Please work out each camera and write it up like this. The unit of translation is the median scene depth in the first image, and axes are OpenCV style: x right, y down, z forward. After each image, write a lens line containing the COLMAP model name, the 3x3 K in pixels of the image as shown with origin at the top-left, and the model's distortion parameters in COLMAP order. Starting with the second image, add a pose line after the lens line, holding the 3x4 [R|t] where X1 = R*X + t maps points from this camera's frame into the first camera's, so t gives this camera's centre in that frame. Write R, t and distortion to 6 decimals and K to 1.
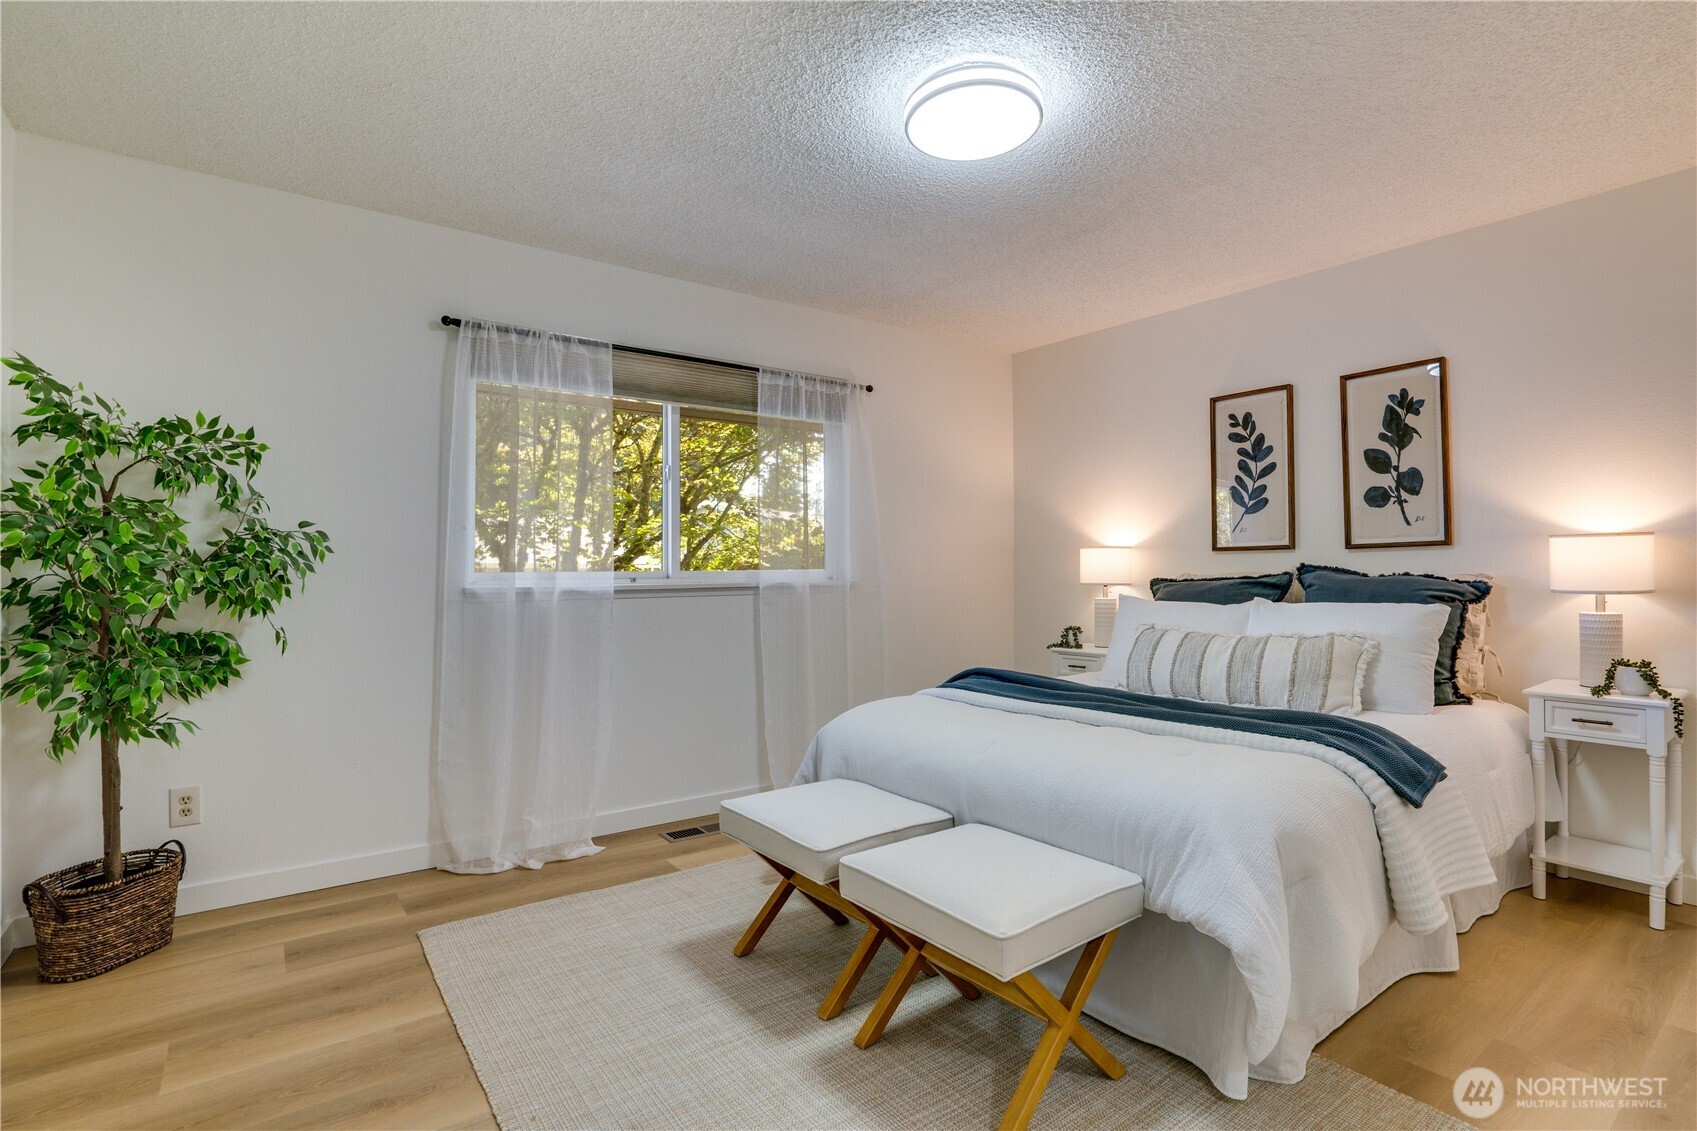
lens RADIAL K [[787.9, 0, 838.8], [0, 787.9, 564.0], [0, 0, 1]] dist [-0.052835, 0.019273]
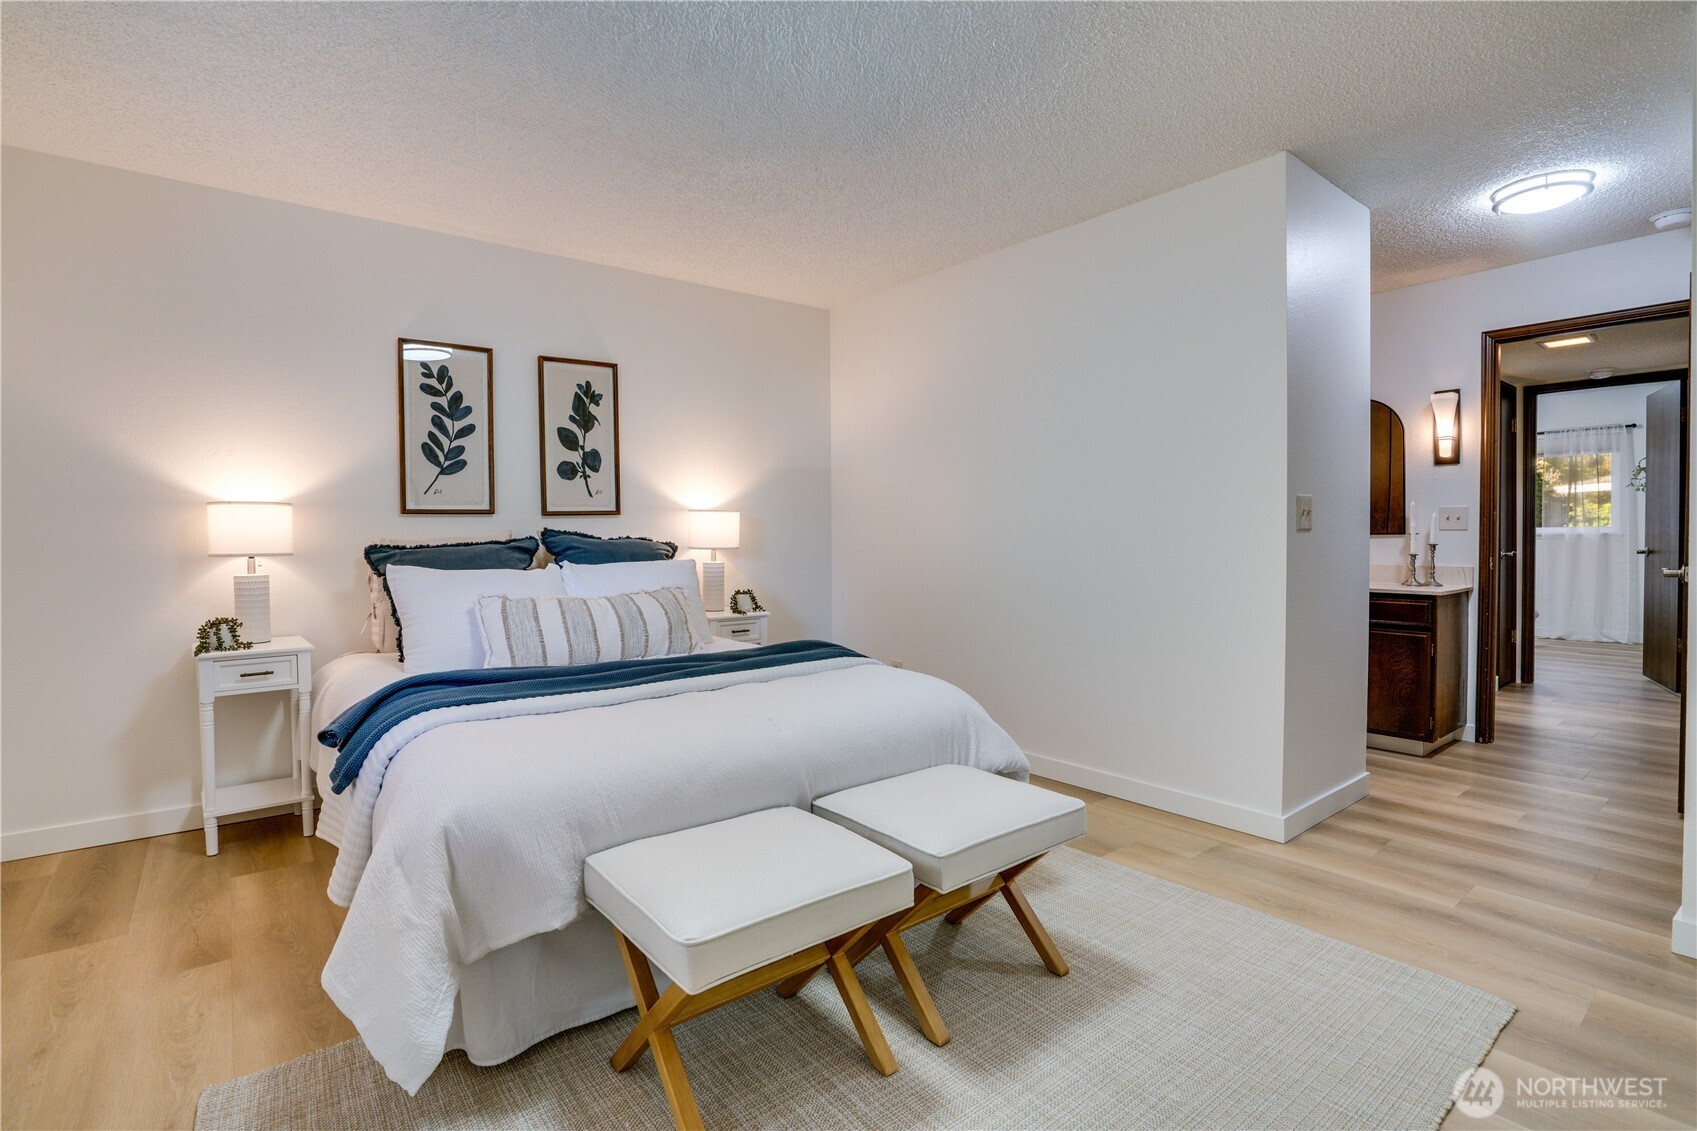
lens RADIAL K [[787.9, 0, 838.8], [0, 787.9, 564.0], [0, 0, 1]] dist [-0.052835, 0.019273]
pose [[0.002986, -0.037983, 0.999274, -0.422779], [-0.005335, 0.999264, 0.037998, 0.004852], [-0.999981, -0.005445, 0.002781, 0.538571]]
